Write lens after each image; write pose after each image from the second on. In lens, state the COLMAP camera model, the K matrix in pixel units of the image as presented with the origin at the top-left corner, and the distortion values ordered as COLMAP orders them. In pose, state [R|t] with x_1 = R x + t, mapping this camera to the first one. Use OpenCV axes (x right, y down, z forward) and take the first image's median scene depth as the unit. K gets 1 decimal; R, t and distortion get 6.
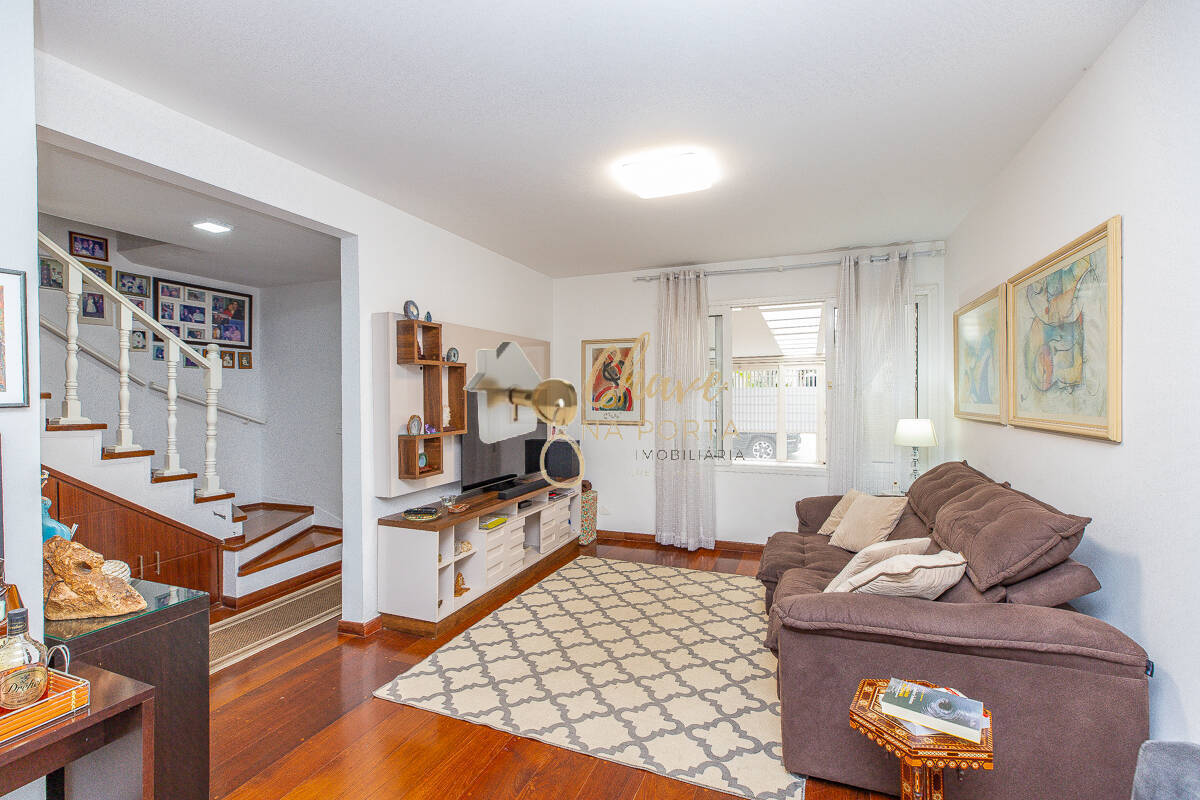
lens RADIAL K [[555.5, 0, 582.0], [0, 555.5, 400.6], [0, 0, 1]] dist [0.008759, -0.000073]
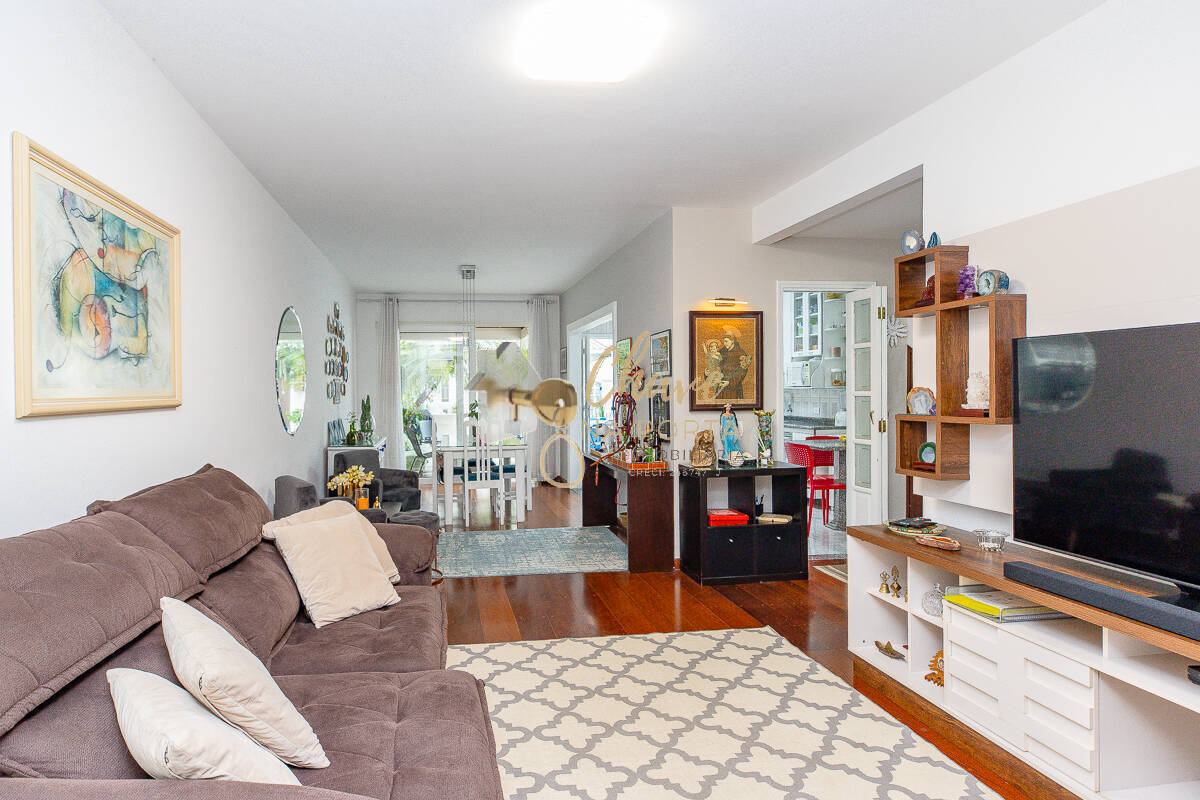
lens RADIAL K [[653.7, 0, 534.1], [0, 653.7, 398.1], [0, 0, 1]] dist [0.008577, 0.001577]
pose [[-0.851598, 0.020159, -0.523807, 0.458253], [0.007539, 0.999628, 0.026216, 0.009187], [0.524141, 0.018377, -0.851433, 1.179102]]
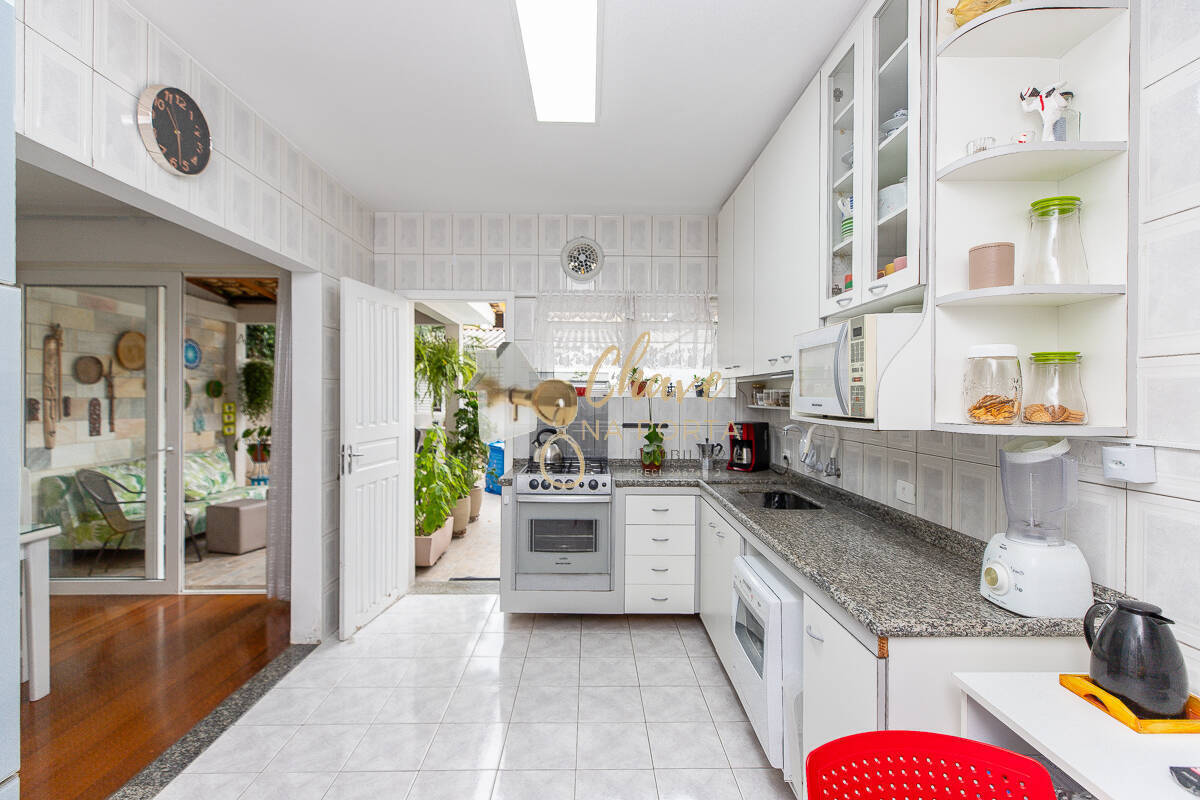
lens RADIAL K [[555.5, 0, 594.9], [0, 555.5, 396.9], [0, 0, 1]] dist [0.008759, -0.000073]
pose [[-0.913599, 0.006017, -0.406571, -0.743673], [-0.001253, 0.999844, 0.017612, 0.008437], [0.406614, 0.016600, -0.913449, 0.355016]]
